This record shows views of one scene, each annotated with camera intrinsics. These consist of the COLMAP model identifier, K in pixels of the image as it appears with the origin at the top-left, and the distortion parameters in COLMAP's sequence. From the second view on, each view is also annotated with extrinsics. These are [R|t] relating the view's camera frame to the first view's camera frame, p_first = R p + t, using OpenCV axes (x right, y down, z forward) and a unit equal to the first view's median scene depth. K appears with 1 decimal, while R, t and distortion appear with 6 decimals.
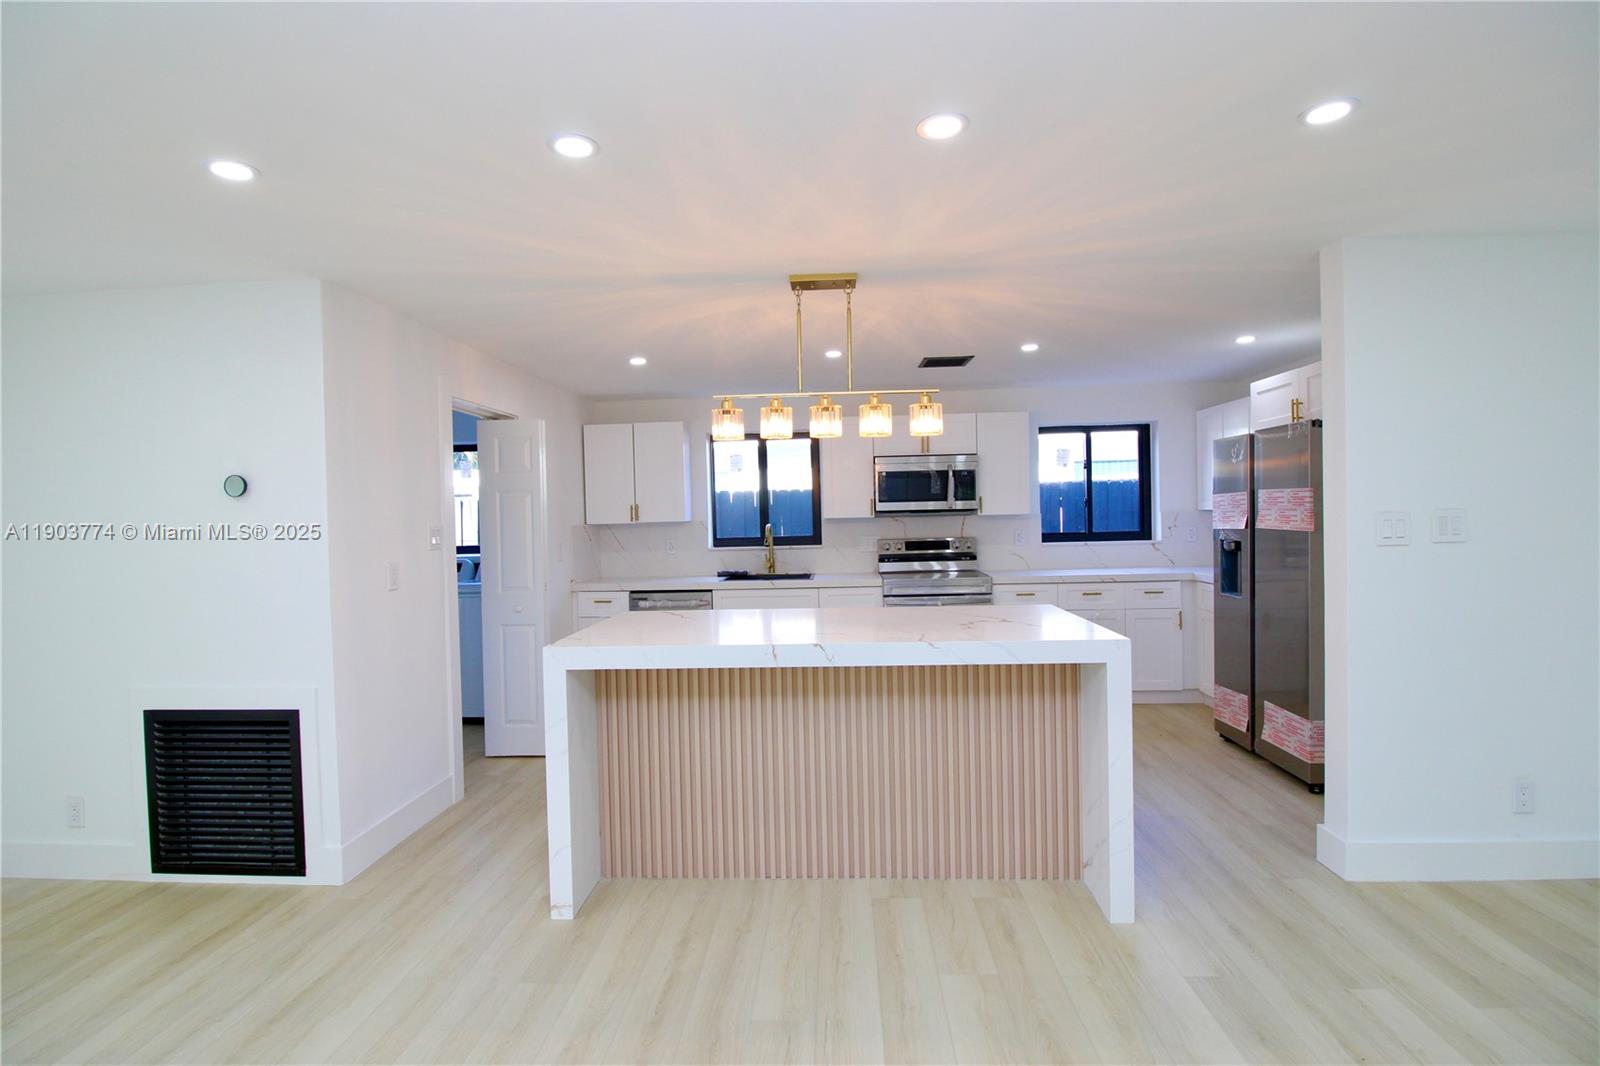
lens RADIAL K [[737.9, 0, 797.8], [0, 737.9, 527.1], [0, 0, 1]] dist [-0.001569, -0.011664]
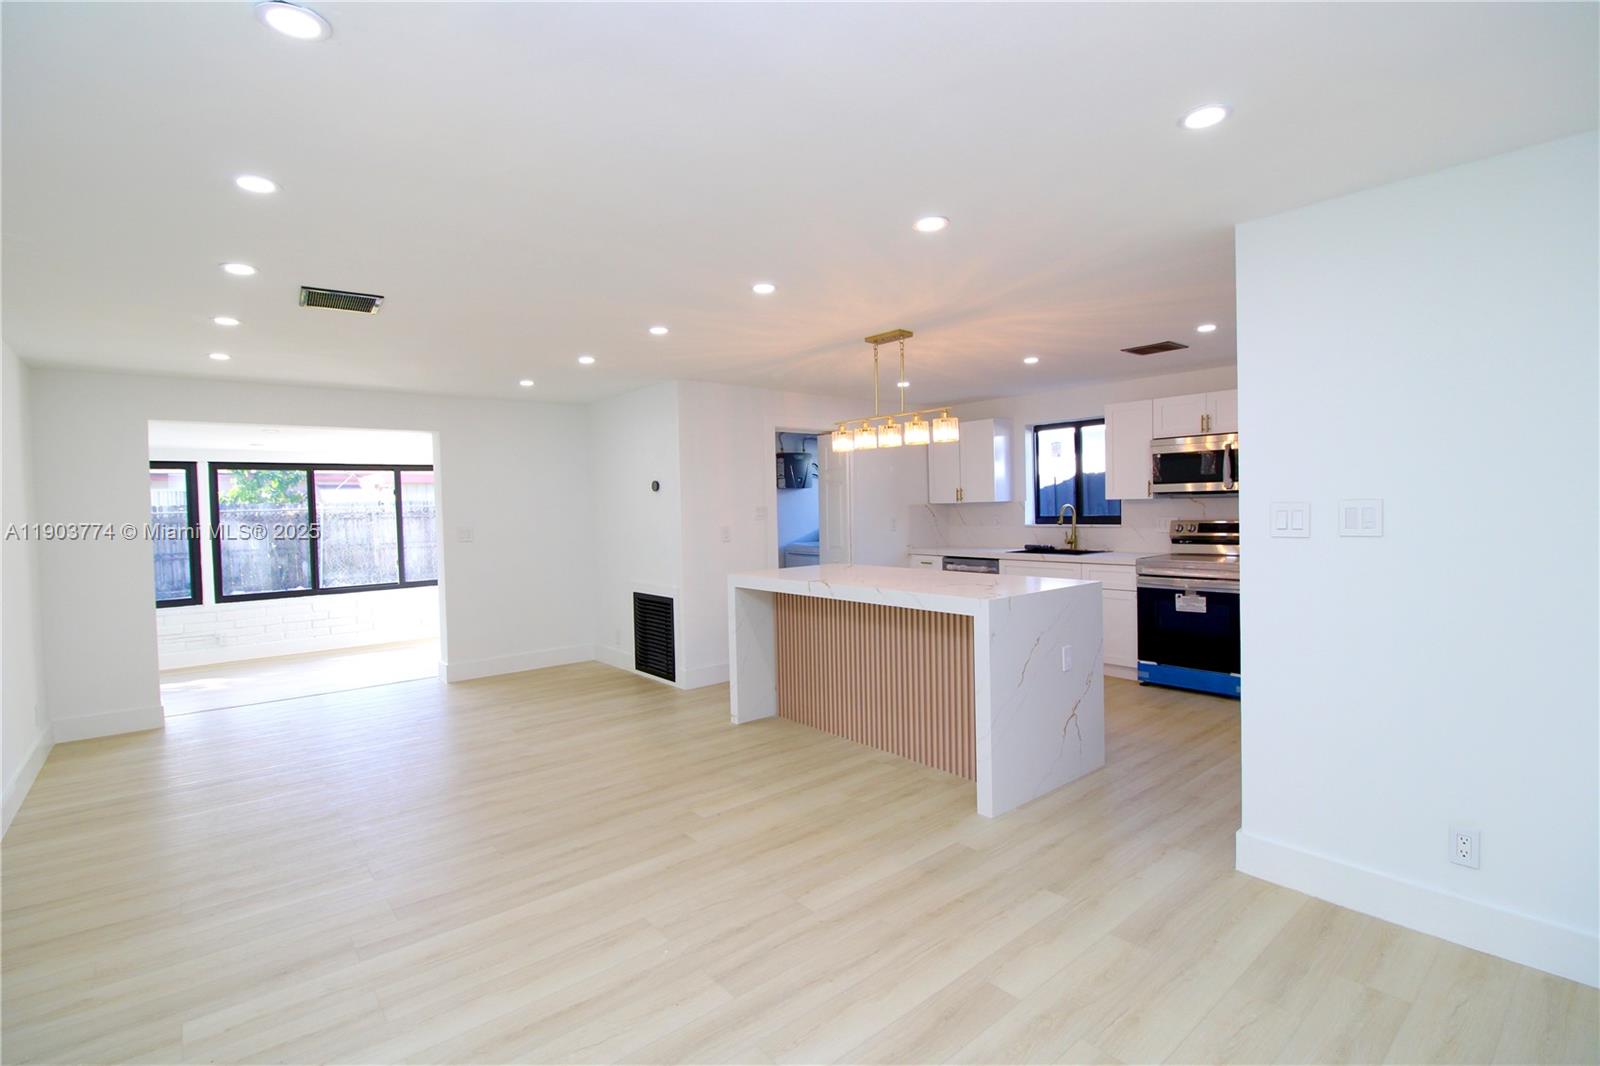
lens RADIAL K [[737.9, 0, 795.9], [0, 737.9, 529.6], [0, 0, 1]] dist [-0.001569, -0.011664]
pose [[0.681221, 0.032894, -0.731338, 0.538228], [-0.004141, 0.999147, 0.041082, -0.010955], [0.732066, -0.024957, 0.680776, -0.059310]]
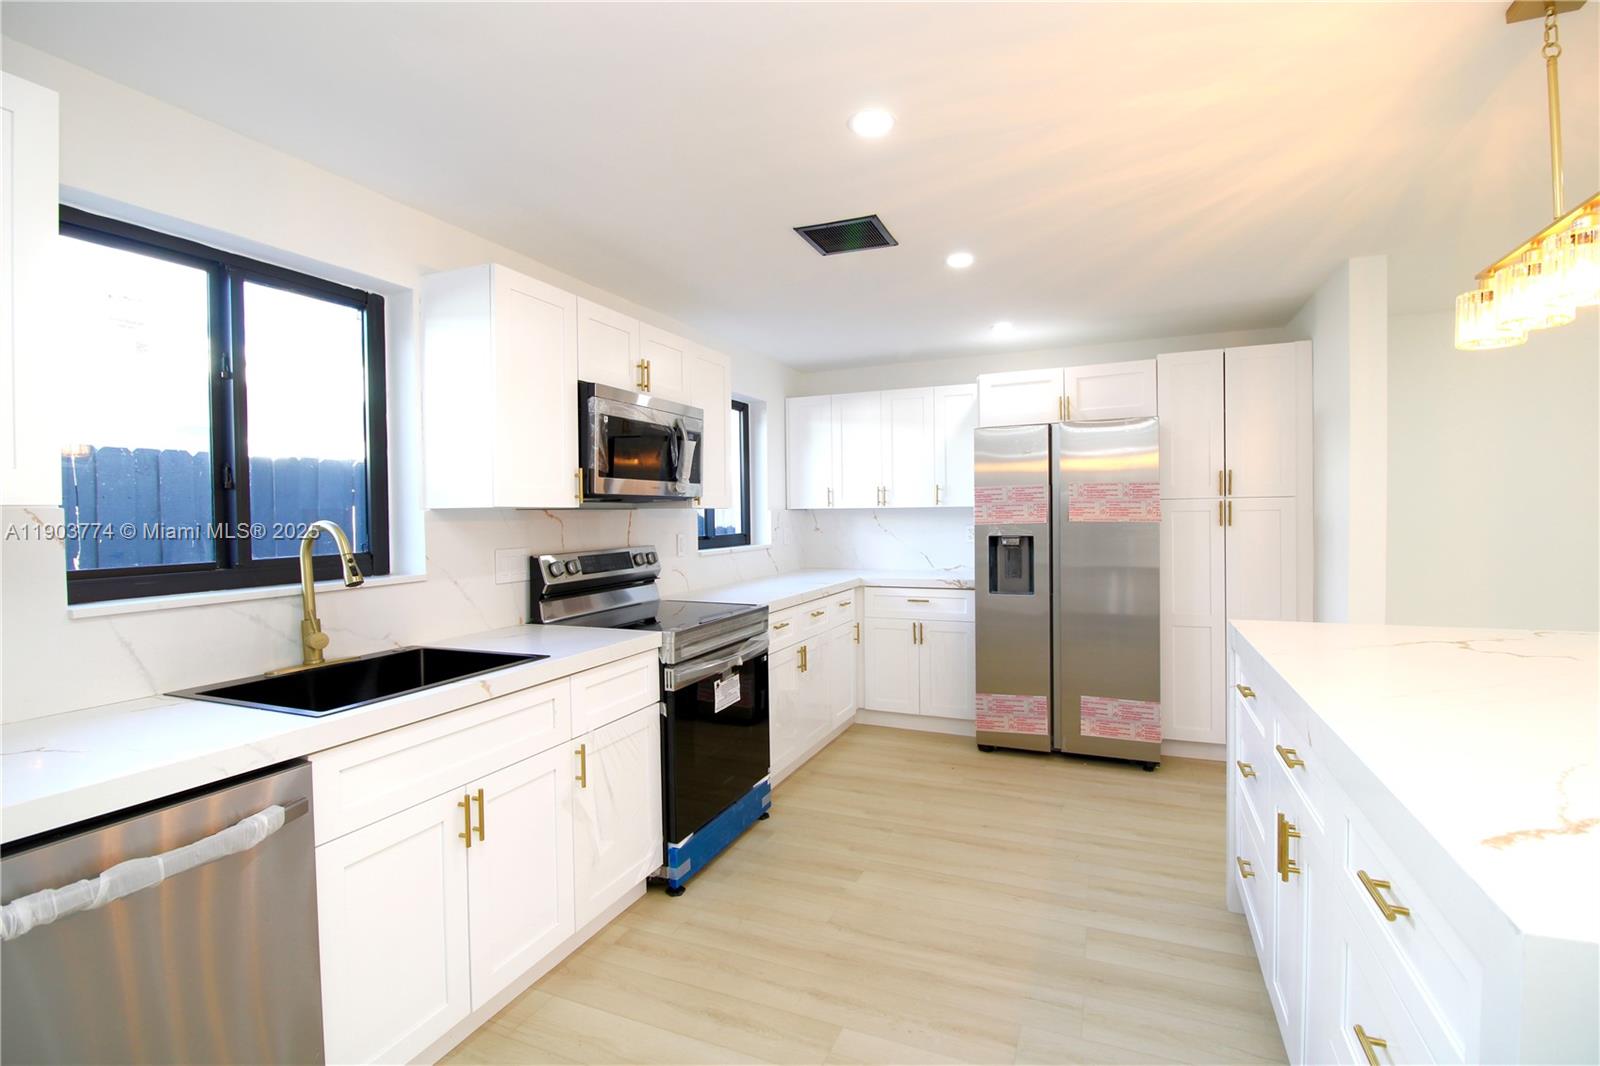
lens RADIAL K [[737.9, 0, 797.8], [0, 737.9, 526.2], [0, 0, 1]] dist [-0.001569, -0.011664]
pose [[0.345770, 0.002201, 0.938317, -0.311088], [0.021621, 0.999713, -0.010313, 0.007259], [-0.938070, 0.023853, 0.345624, 0.733987]]
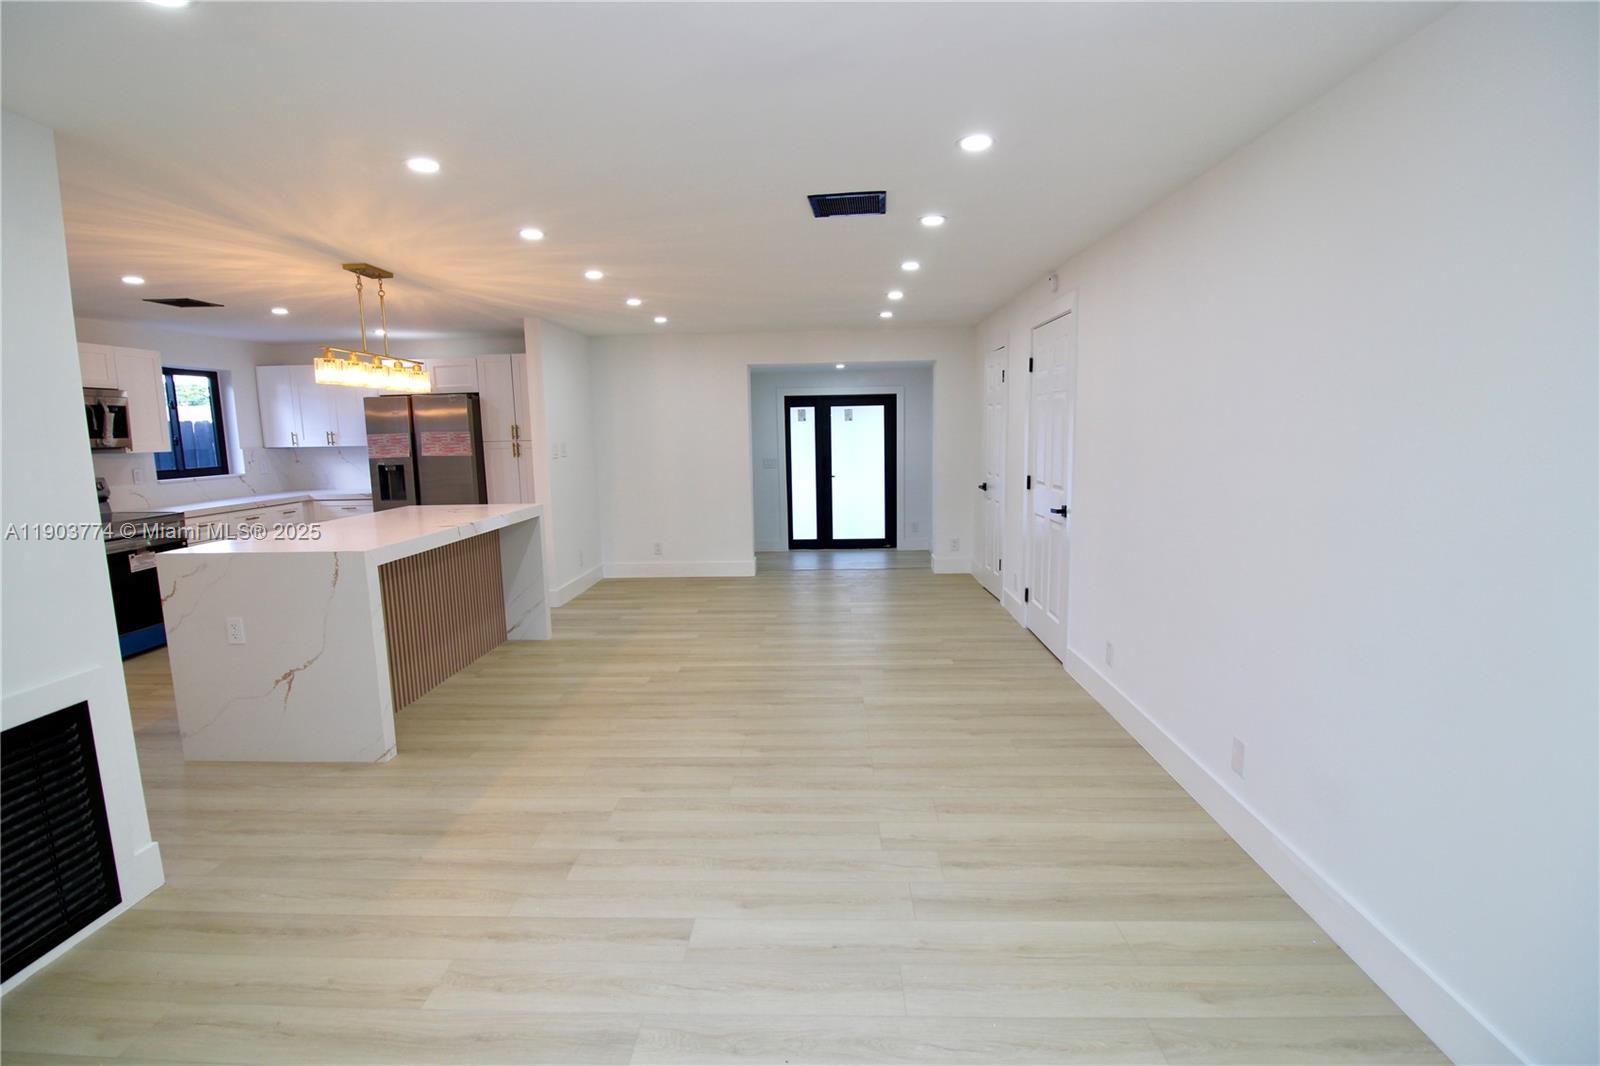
lens RADIAL K [[737.9, 0, 798.4], [0, 737.9, 528.6], [0, 0, 1]] dist [-0.001569, -0.011664]
pose [[-0.019120, -0.110375, 0.993706, -0.764451], [0.036404, 0.993152, 0.111014, 0.007766], [-0.999154, 0.038298, -0.014971, 0.142201]]
